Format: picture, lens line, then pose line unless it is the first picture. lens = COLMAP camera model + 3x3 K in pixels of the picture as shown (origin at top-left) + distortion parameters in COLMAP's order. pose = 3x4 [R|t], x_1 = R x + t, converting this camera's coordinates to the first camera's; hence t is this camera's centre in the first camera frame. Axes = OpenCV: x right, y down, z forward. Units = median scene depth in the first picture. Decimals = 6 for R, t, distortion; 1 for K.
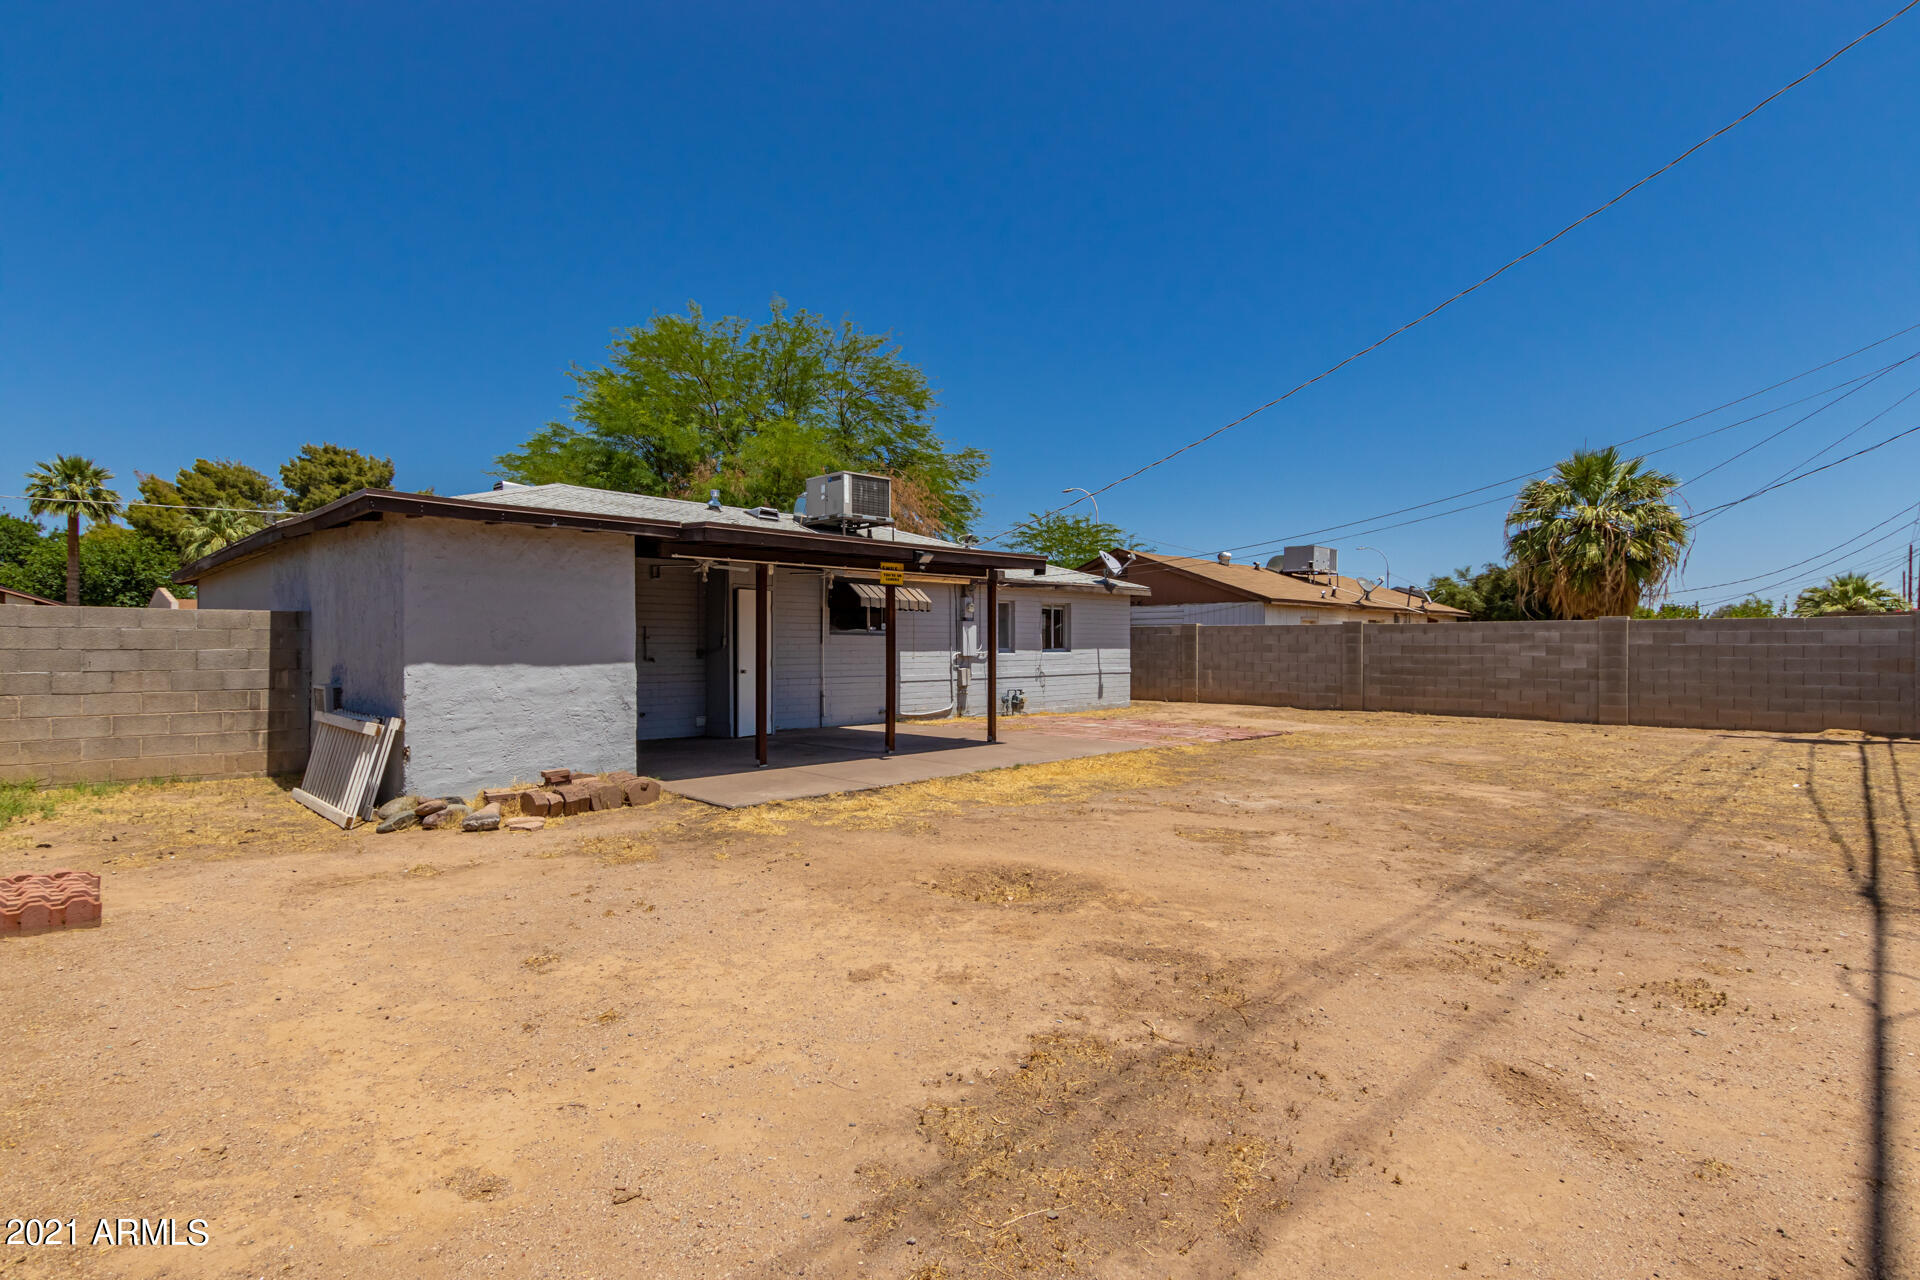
lens RADIAL K [[929.7, 0, 952.3], [0, 929.7, 644.7], [0, 0, 1]] dist [0.008893, -0.000506]
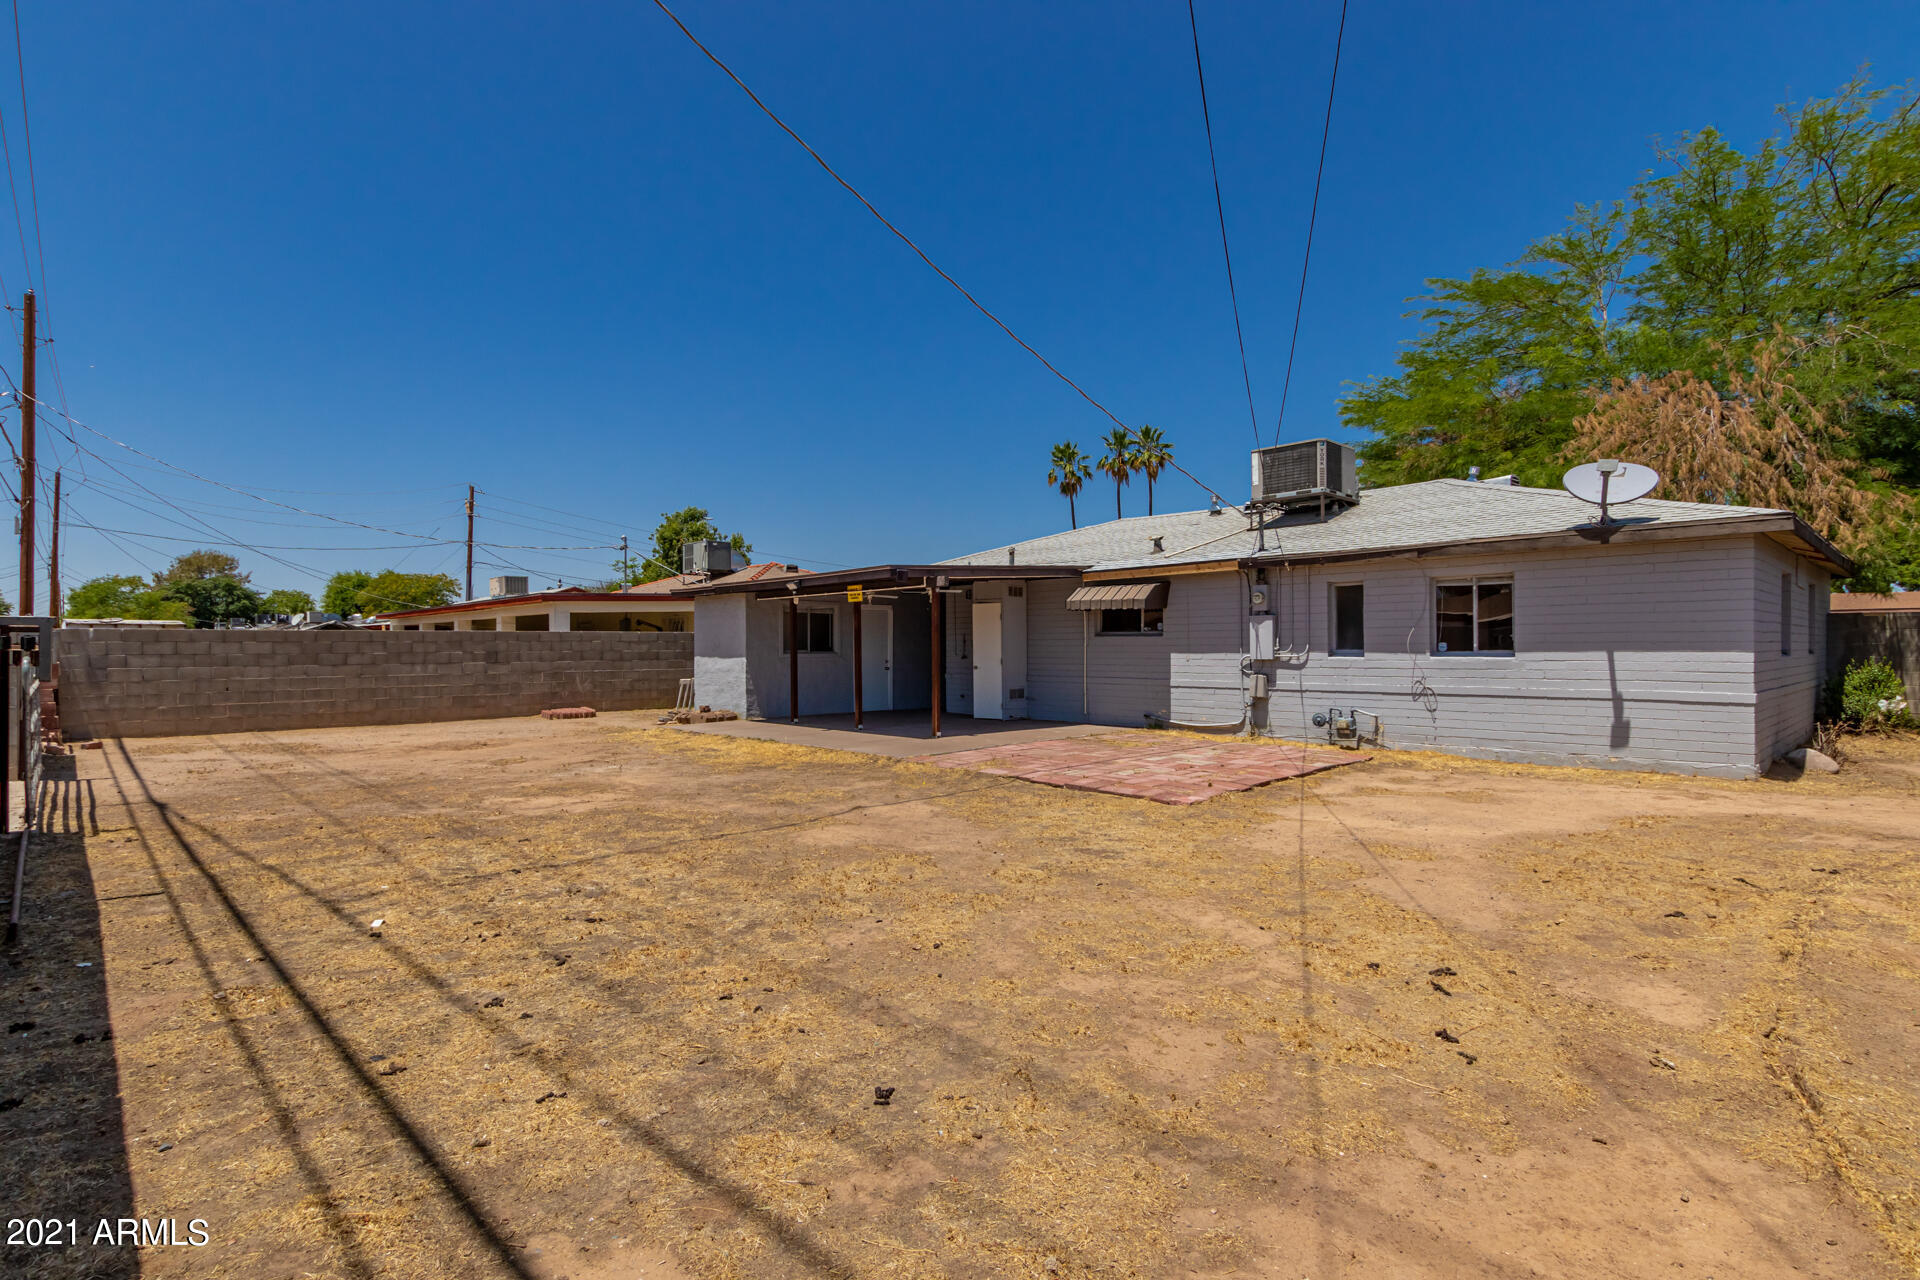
lens RADIAL K [[929.7, 0, 952.3], [0, 929.7, 644.7], [0, 0, 1]] dist [0.008893, -0.000506]
pose [[-0.023993, -0.002678, -0.999709, 0.794106], [0.004588, 0.999986, -0.002788, 0.000493], [0.999702, -0.004654, -0.023980, 0.746653]]
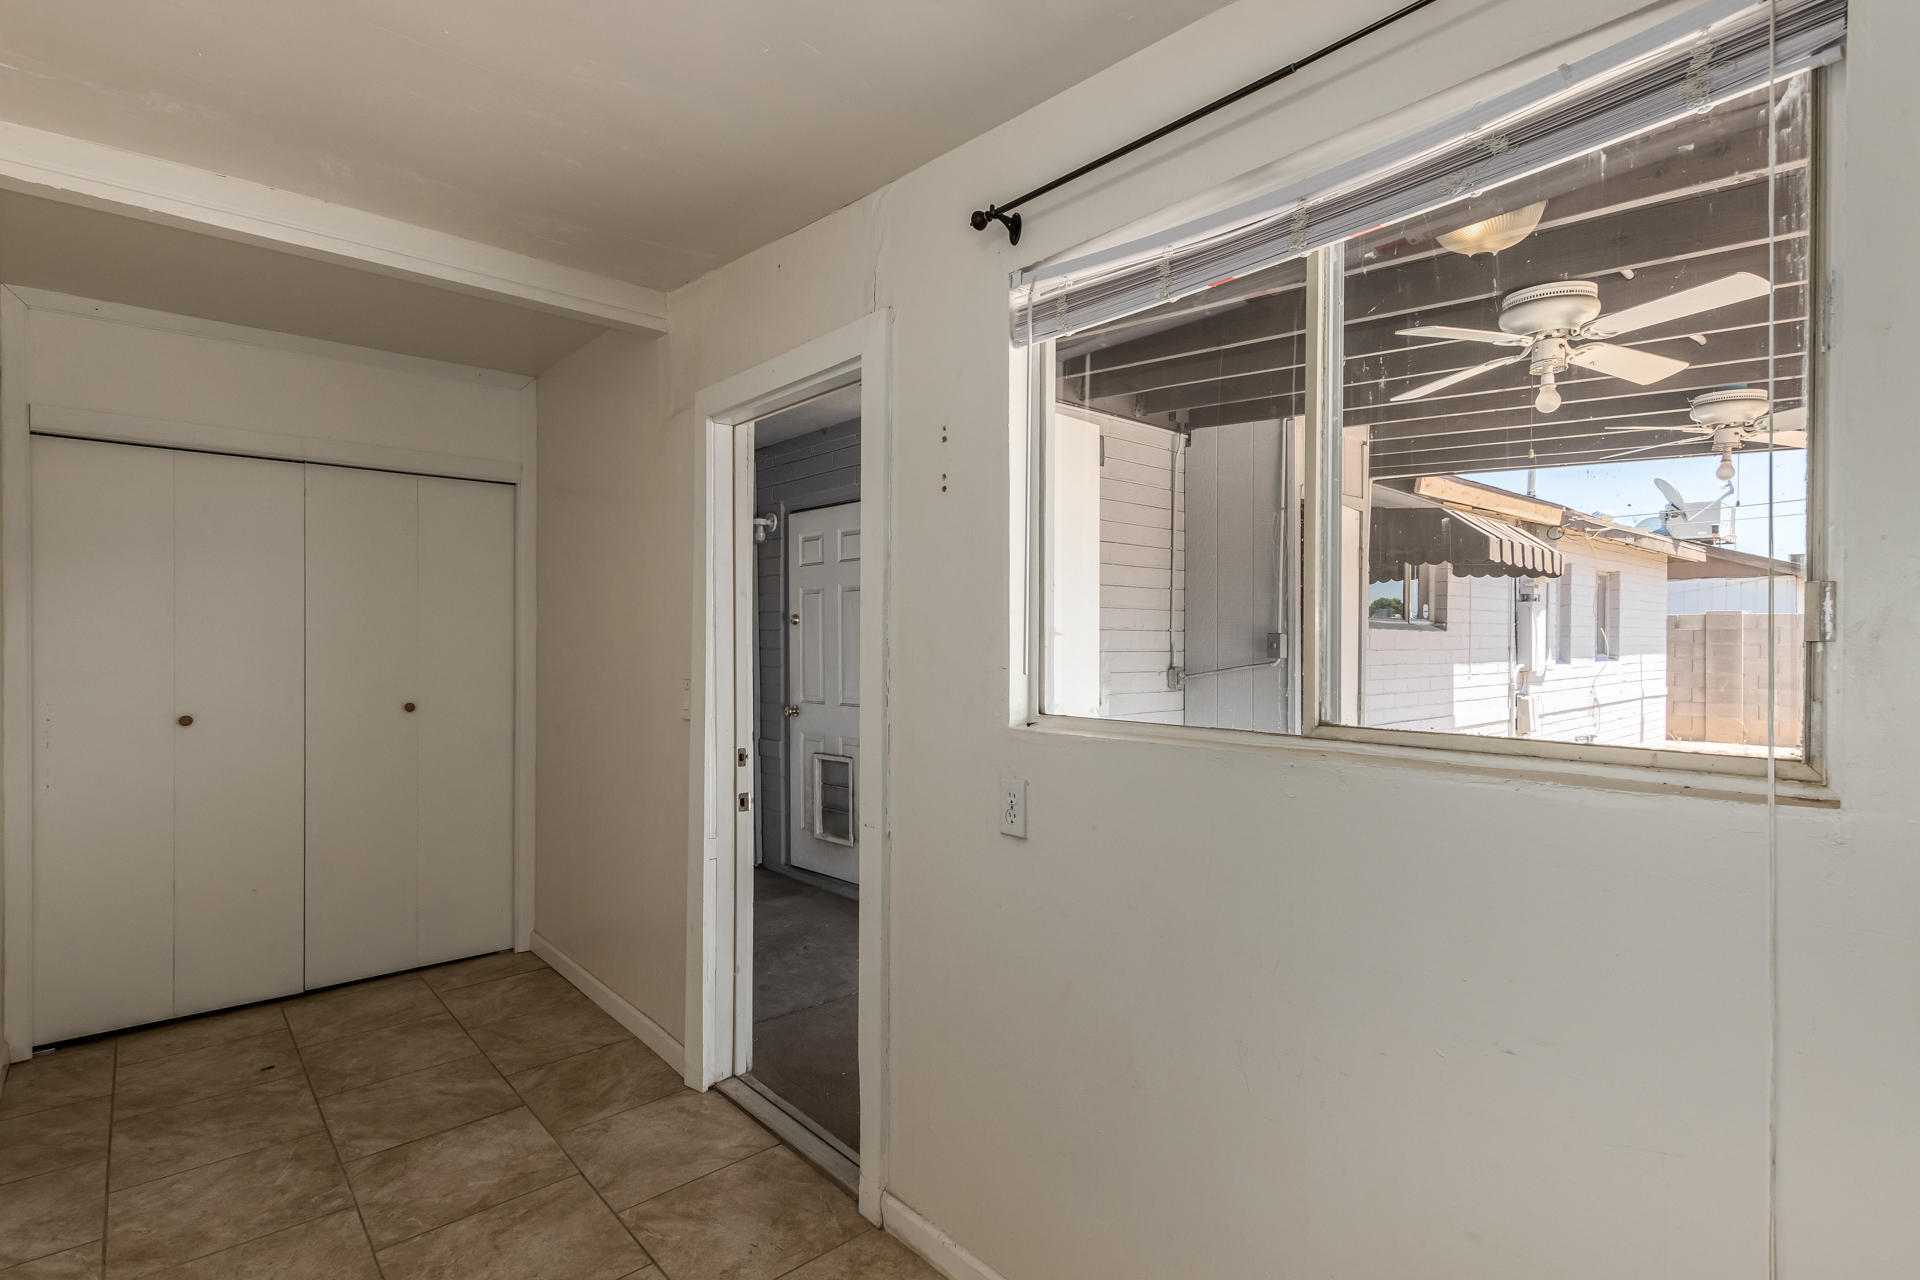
lens RADIAL K [[922.4, 0, 953.2], [0, 922.4, 645.6], [0, 0, 1]] dist [0.005843, 0.000350]
pose [[0.997900, 0.004299, -0.064625, -0.257378], [-0.003704, 0.999950, 0.009323, -0.005085], [0.064662, -0.009064, 0.997866, 0.478772]]
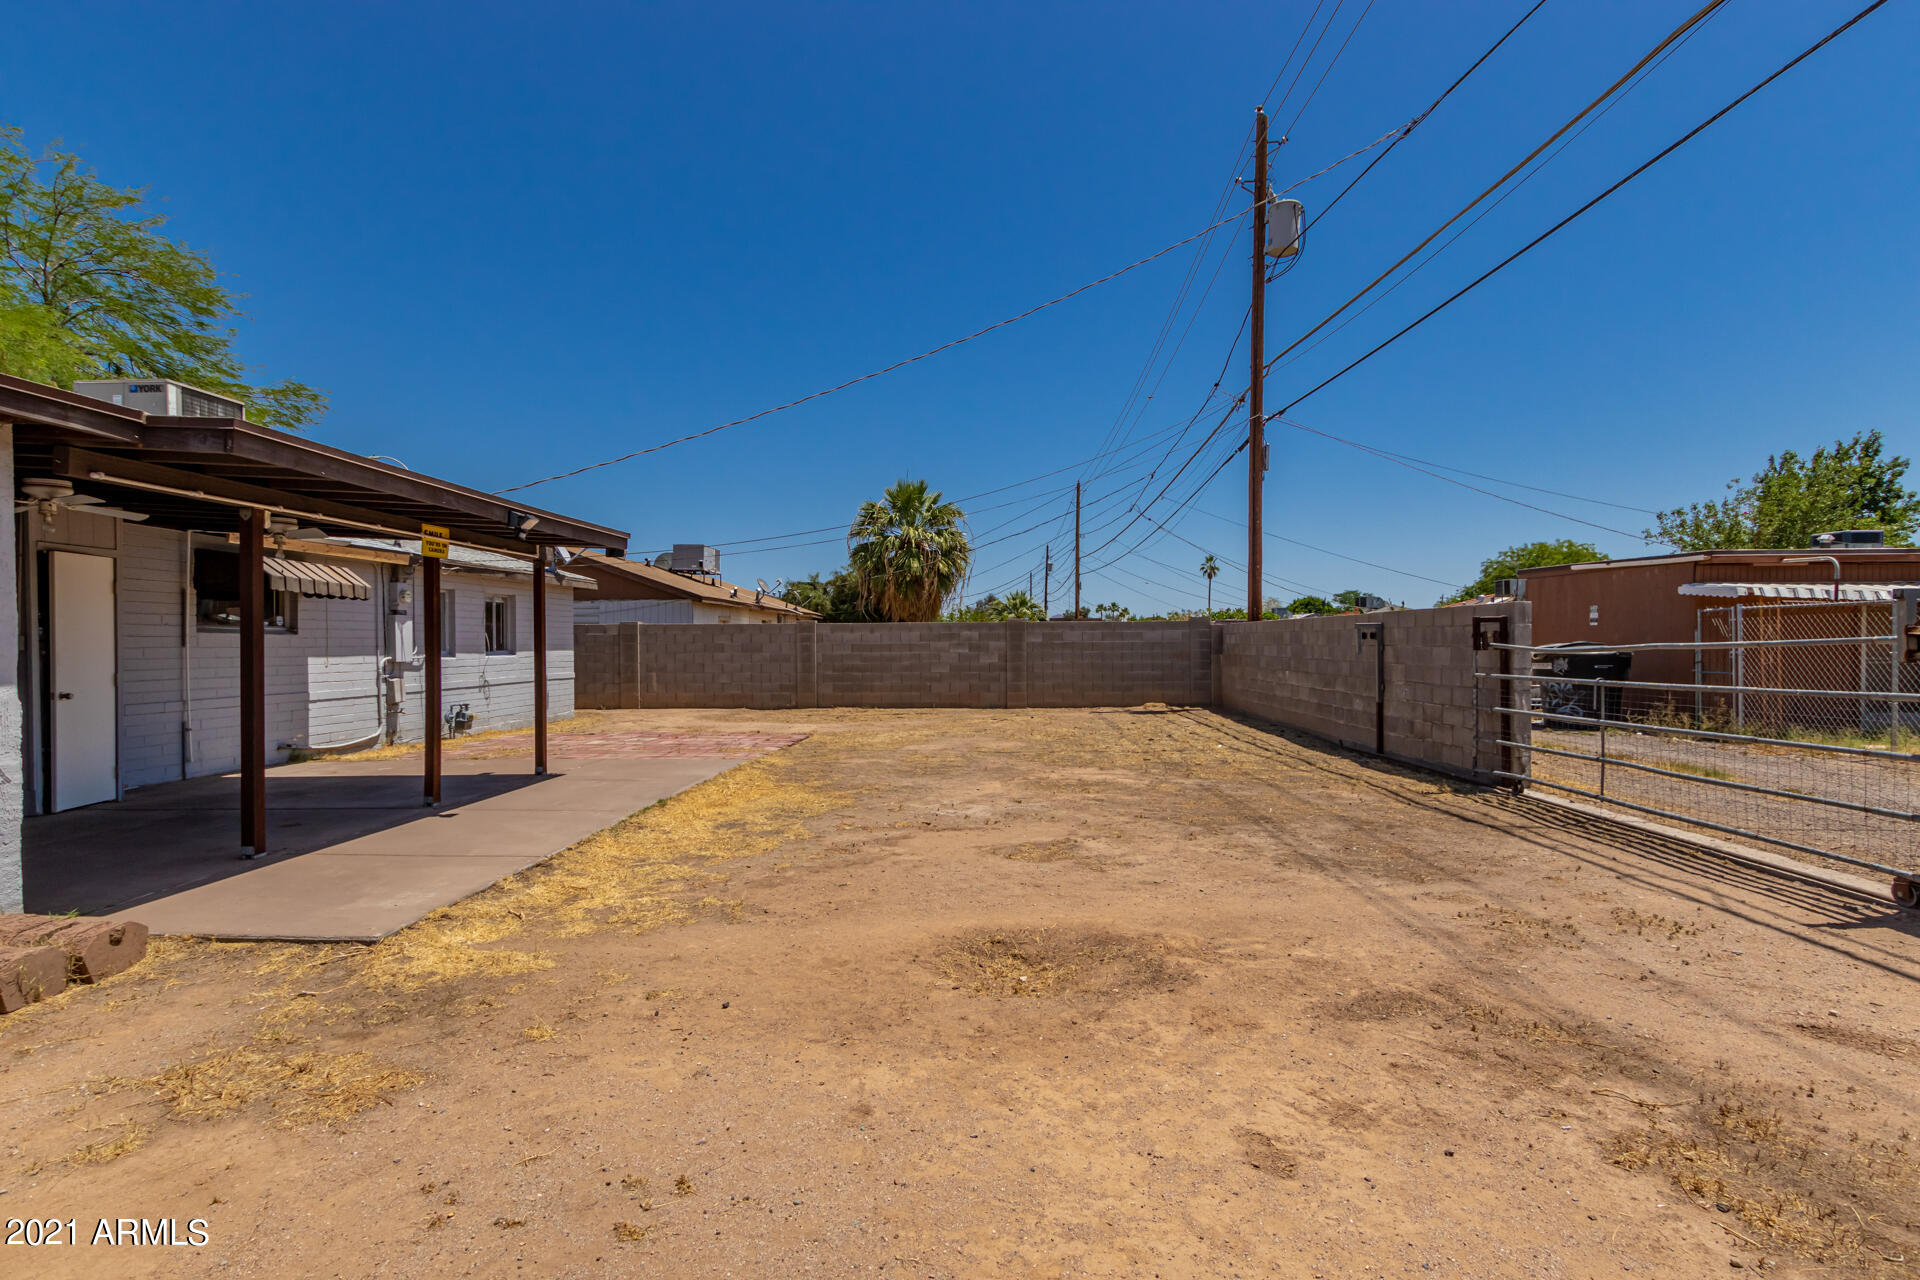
lens RADIAL K [[929.7, 0, 952.3], [0, 929.7, 644.7], [0, 0, 1]] dist [0.008893, -0.000506]
pose [[0.738516, -0.006680, 0.674203, -0.157079], [0.007059, 0.999973, 0.002175, -0.000071], [-0.674199, 0.003153, 0.738543, 0.155091]]
